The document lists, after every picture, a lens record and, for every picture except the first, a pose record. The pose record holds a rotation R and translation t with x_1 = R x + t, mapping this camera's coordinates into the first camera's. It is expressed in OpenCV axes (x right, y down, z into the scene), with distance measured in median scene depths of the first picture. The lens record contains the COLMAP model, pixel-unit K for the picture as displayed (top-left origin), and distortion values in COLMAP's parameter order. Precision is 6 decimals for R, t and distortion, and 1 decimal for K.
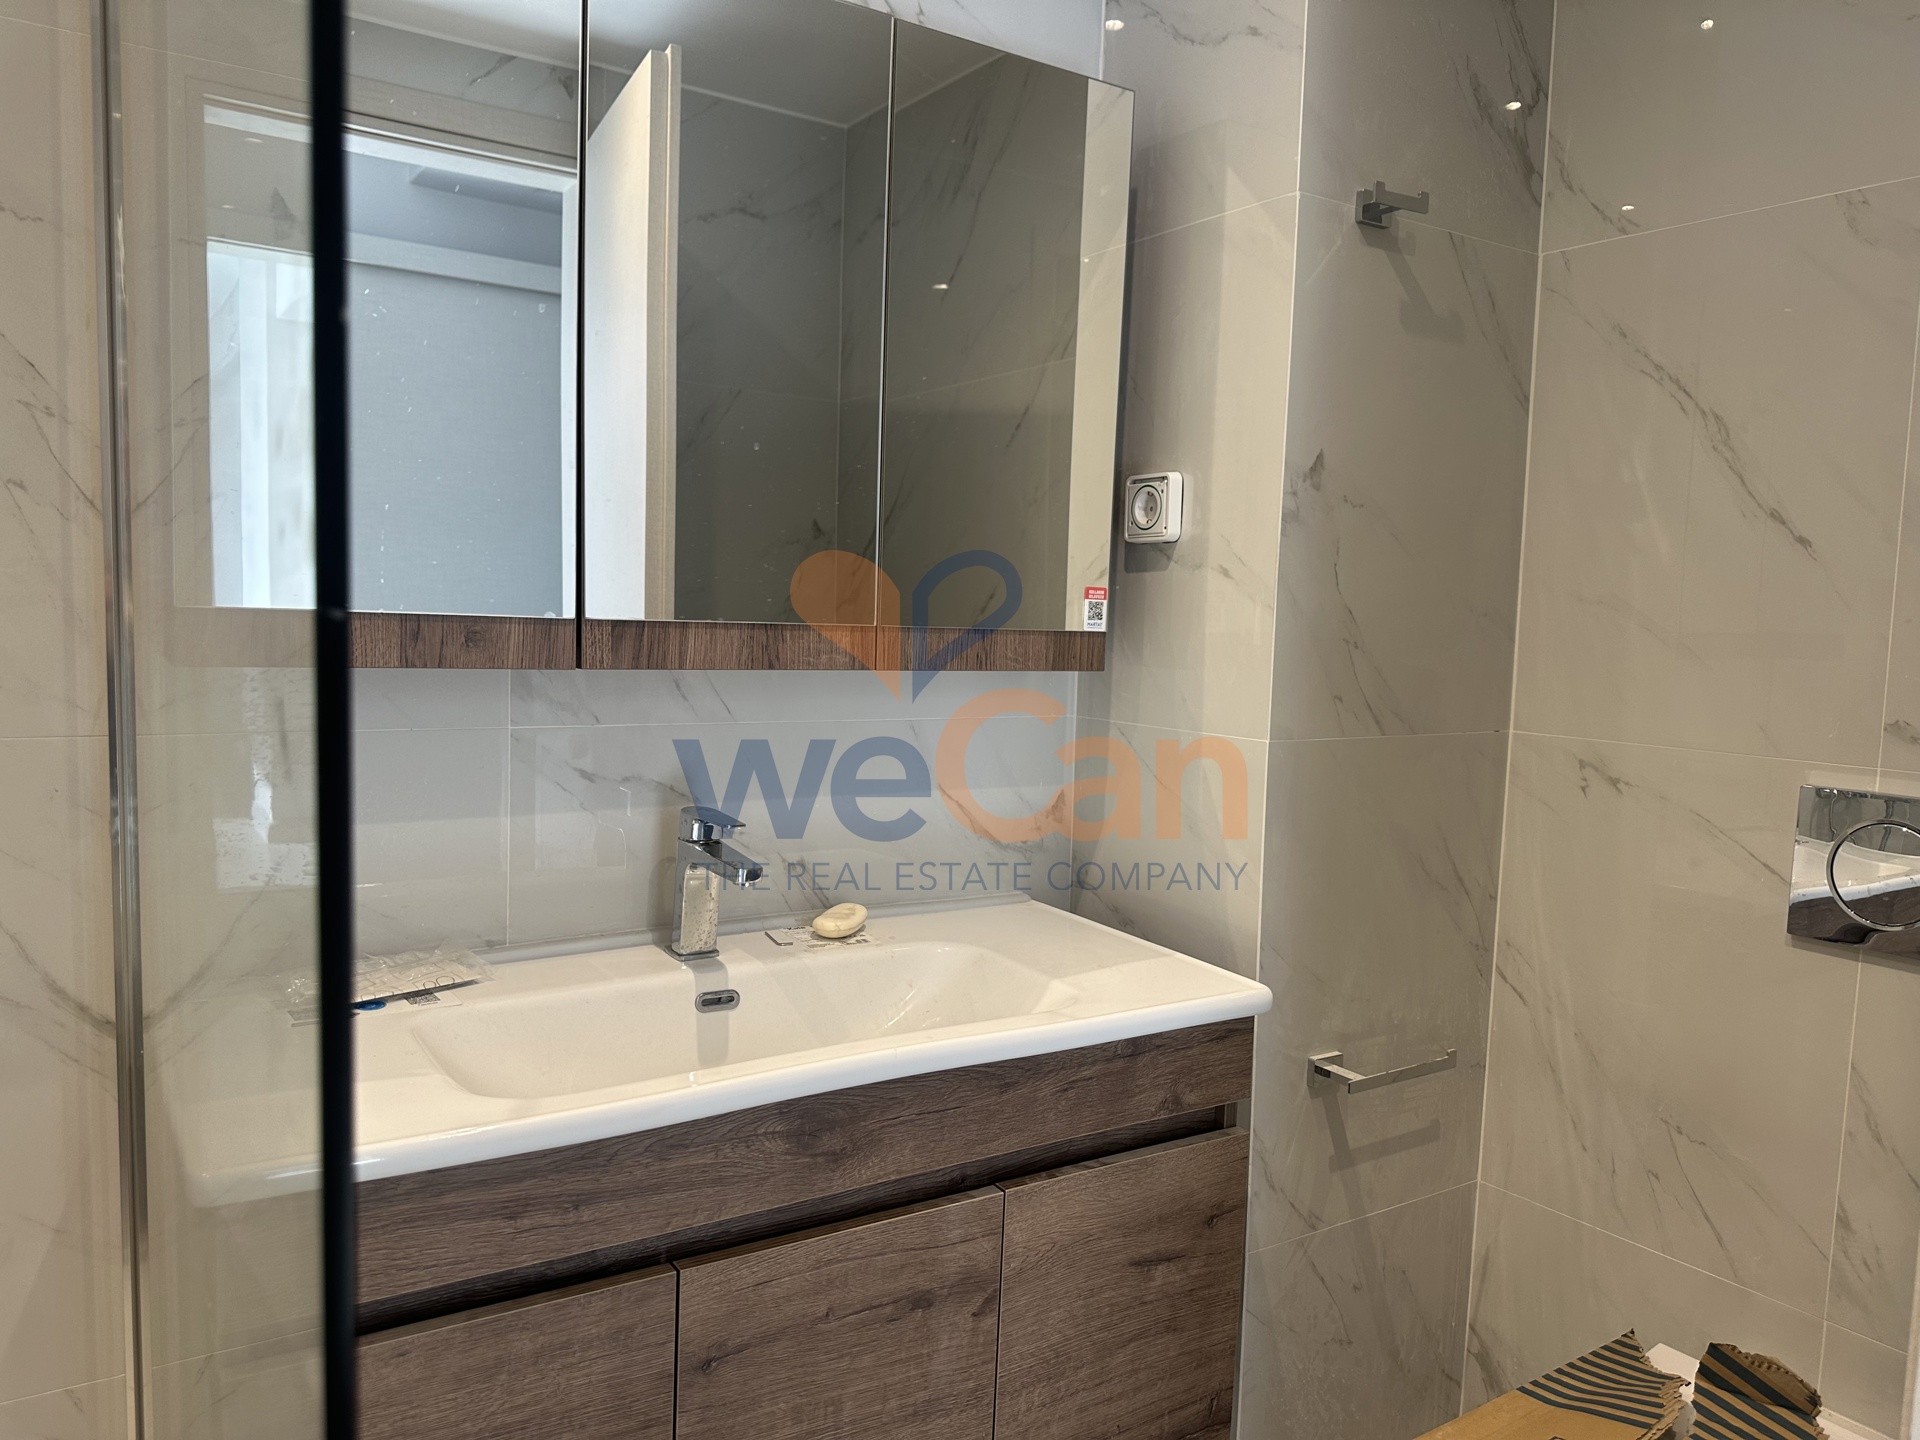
lens RADIAL K [[1351.4, 0, 994.2], [0, 1351.4, 751.1], [0, 0, 1]] dist [0.058843, -0.080075]
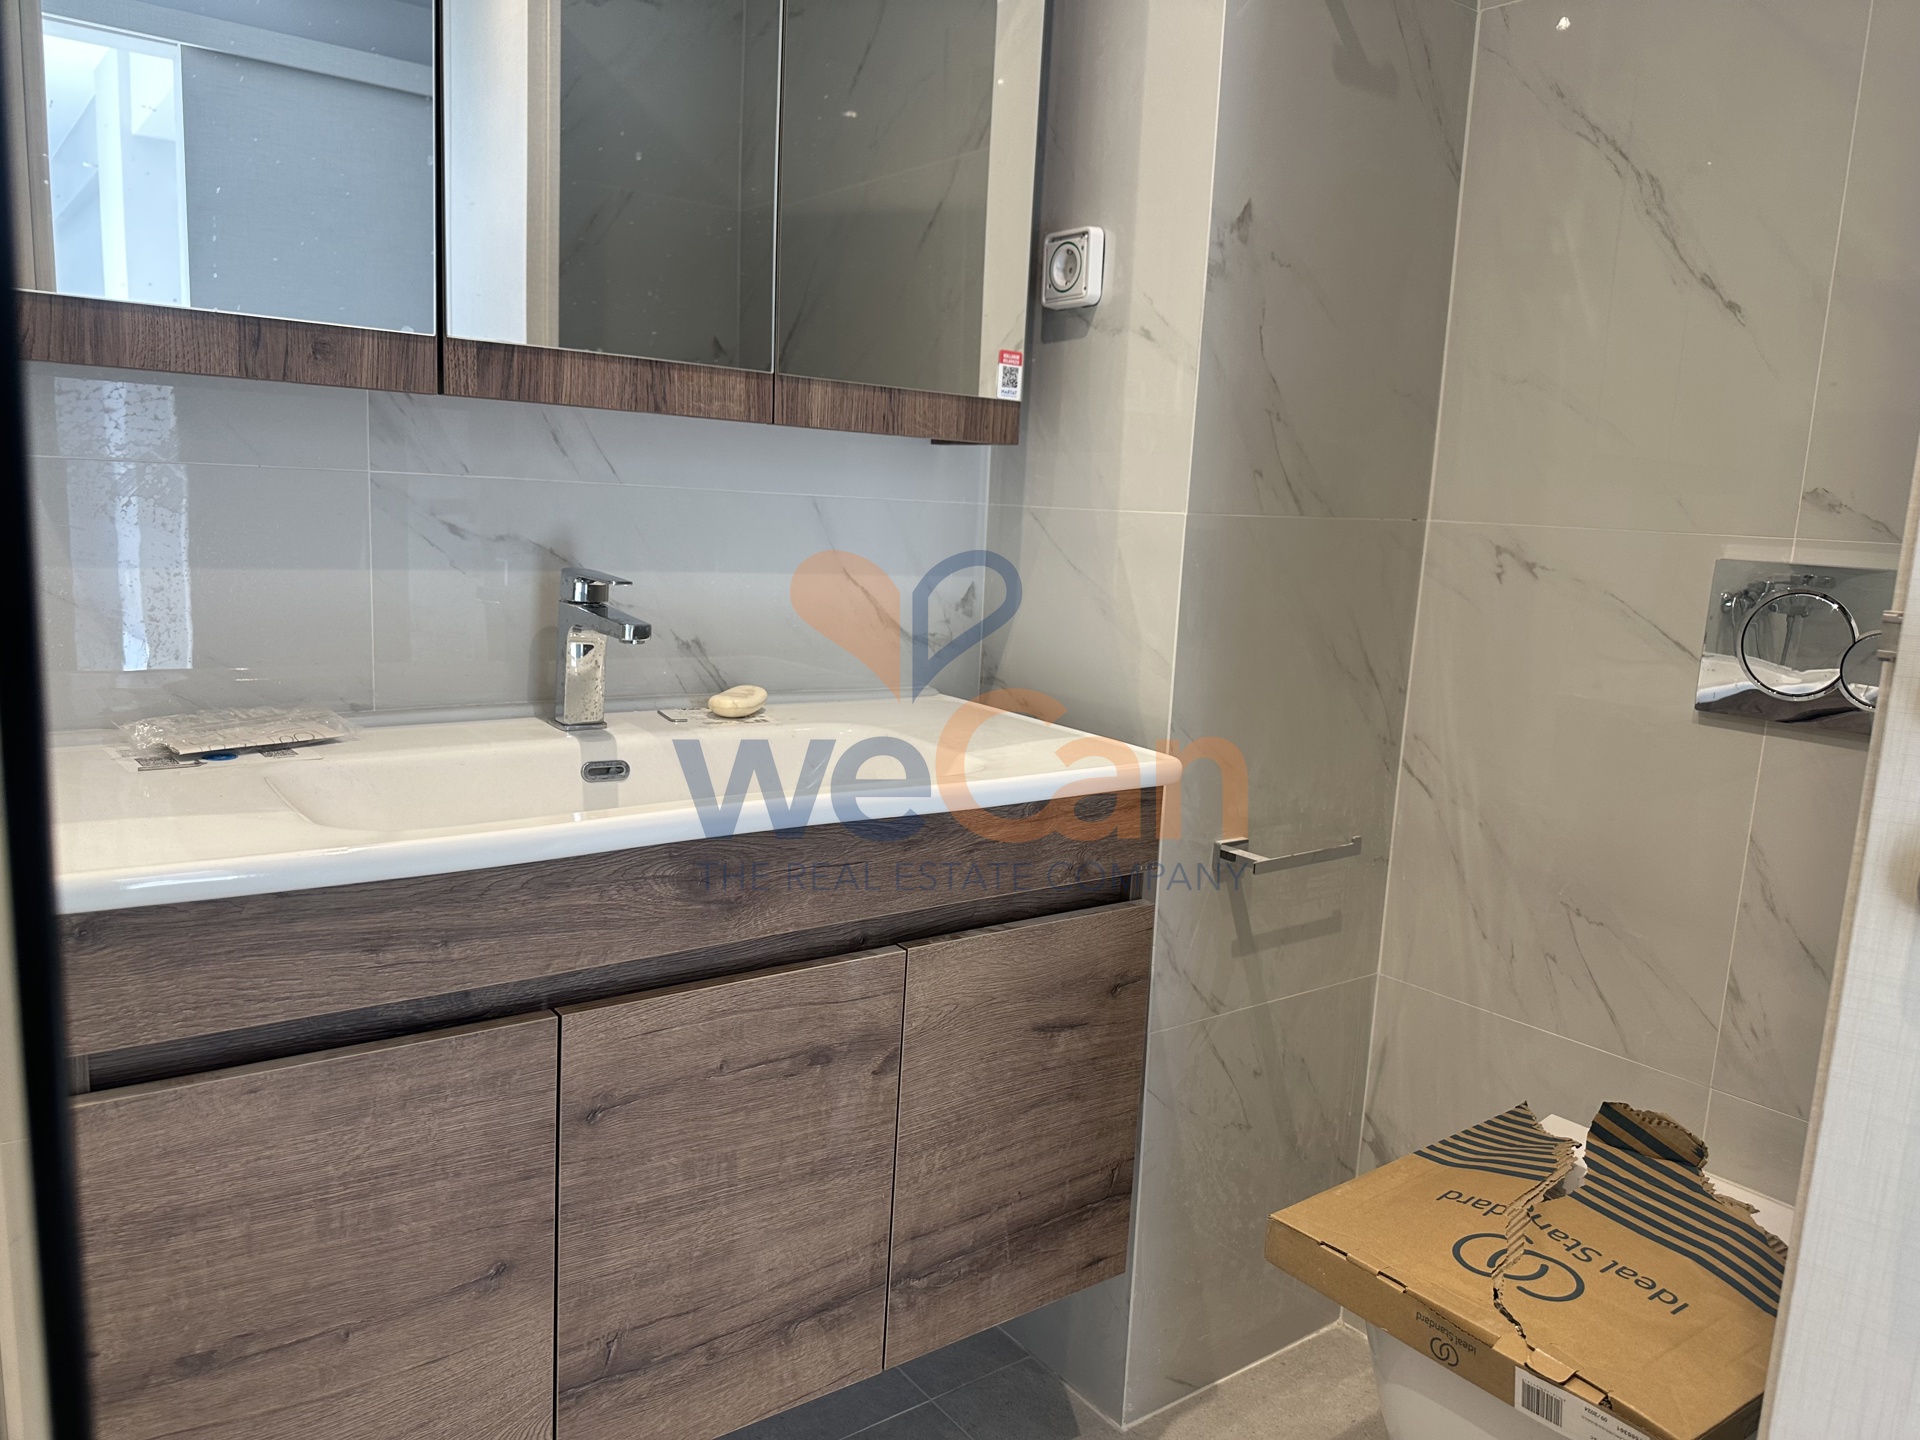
lens RADIAL K [[1351.4, 0, 998.9], [0, 1351.4, 737.7], [0, 0, 1]] dist [0.058843, -0.080075]
pose [[0.997479, 0.008553, 0.070452, 0.003222], [-0.013972, 0.996950, 0.076785, 0.086001], [-0.069580, -0.077575, 0.994556, 0.041545]]
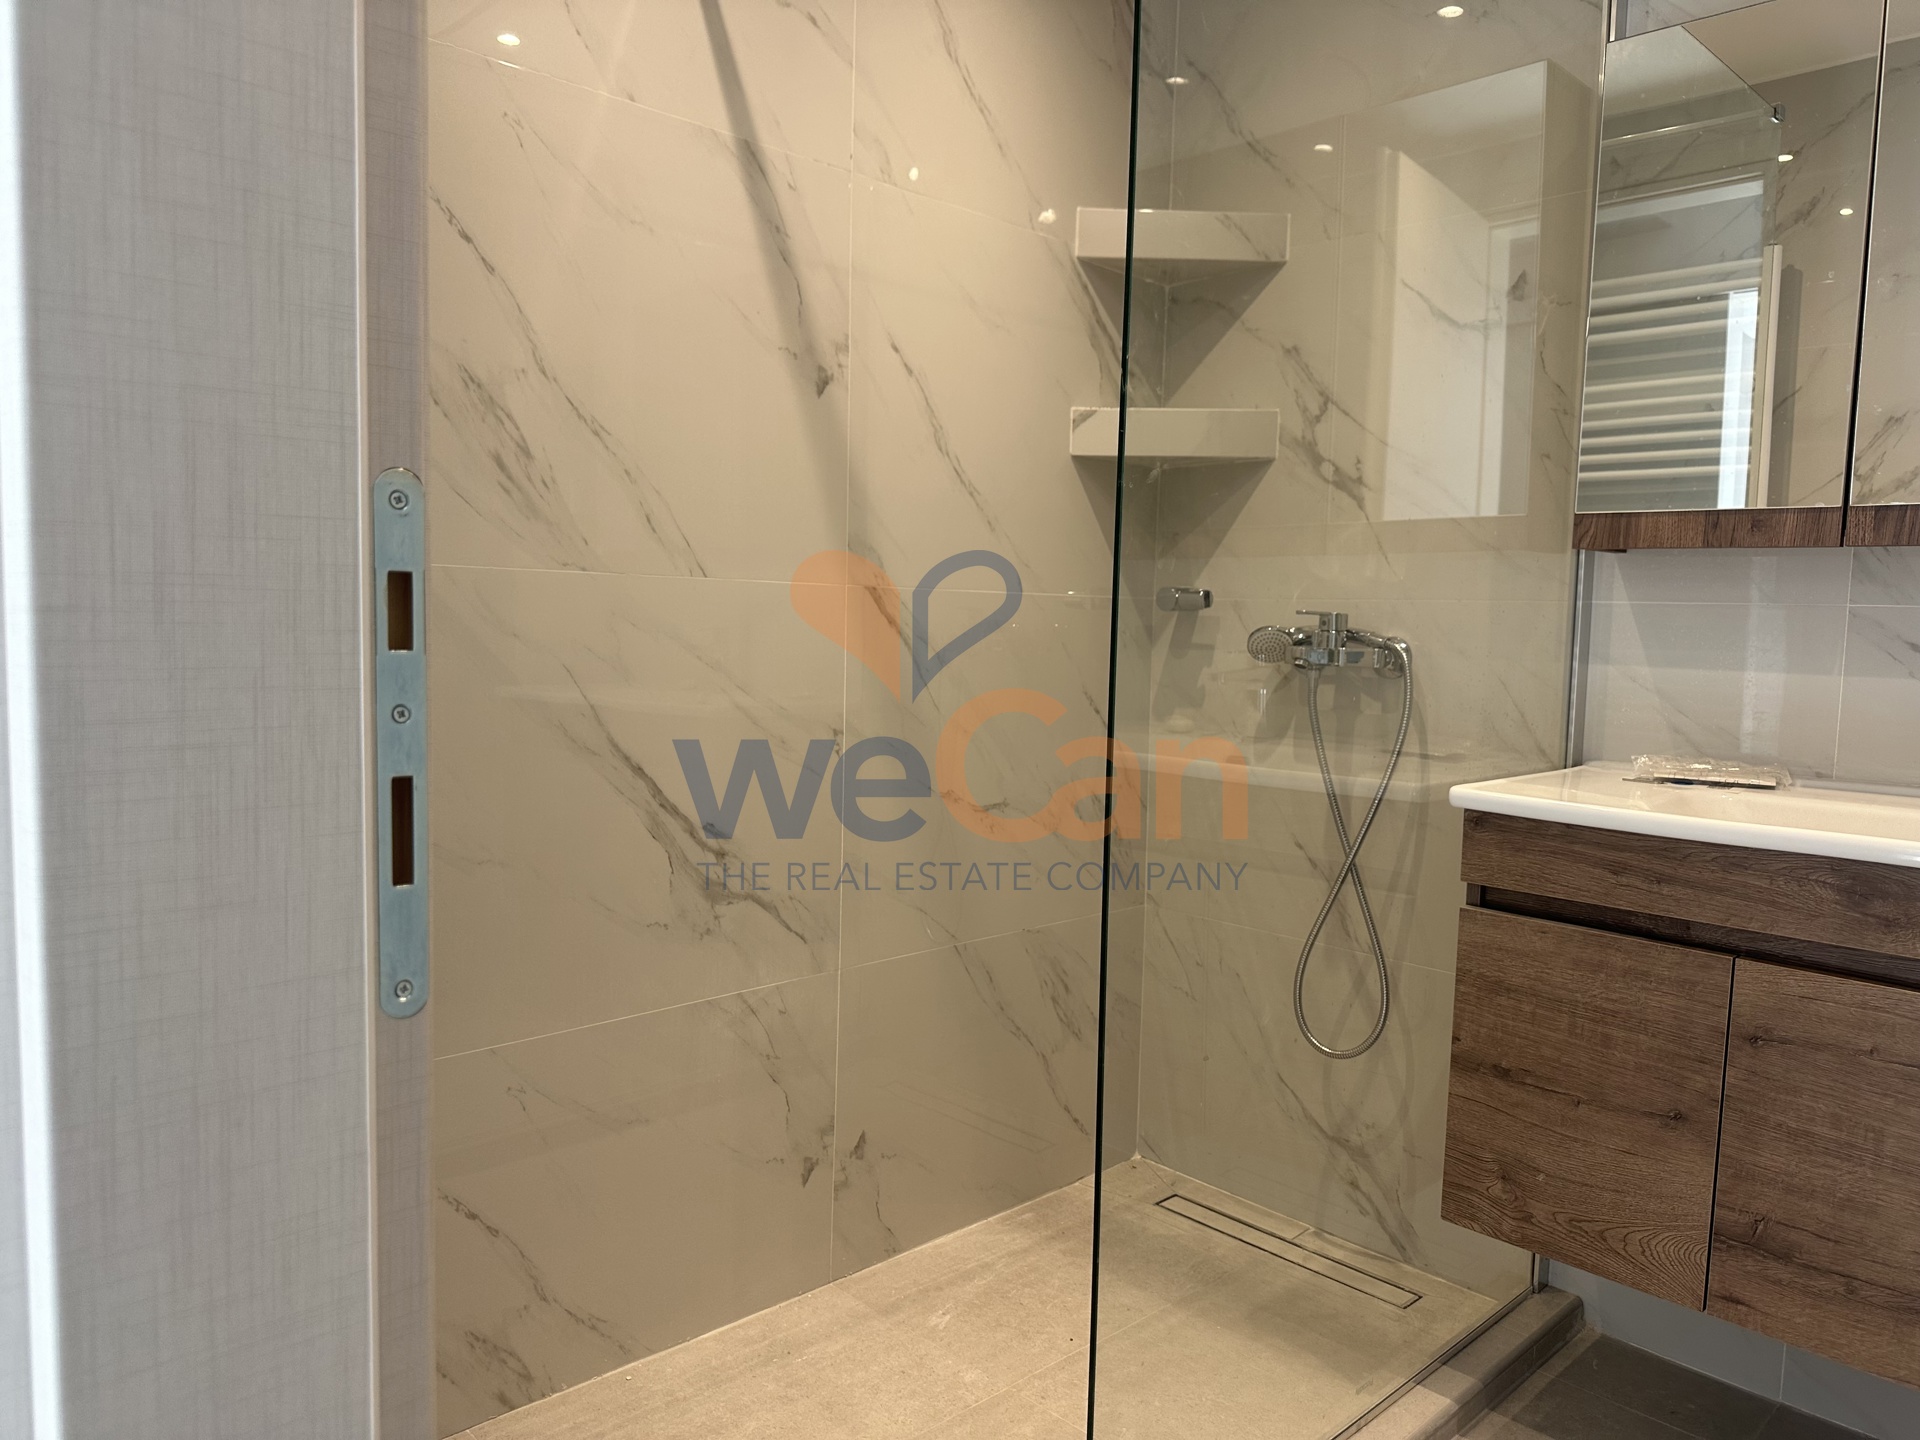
lens RADIAL K [[1351.4, 0, 945.9], [0, 1351.4, 703.8], [0, 0, 1]] dist [0.058843, -0.080075]
pose [[0.202807, 0.048451, -0.978019, 0.730303], [-0.115934, 0.992938, 0.025150, 0.141052], [0.972332, 0.108285, 0.206992, -0.070868]]
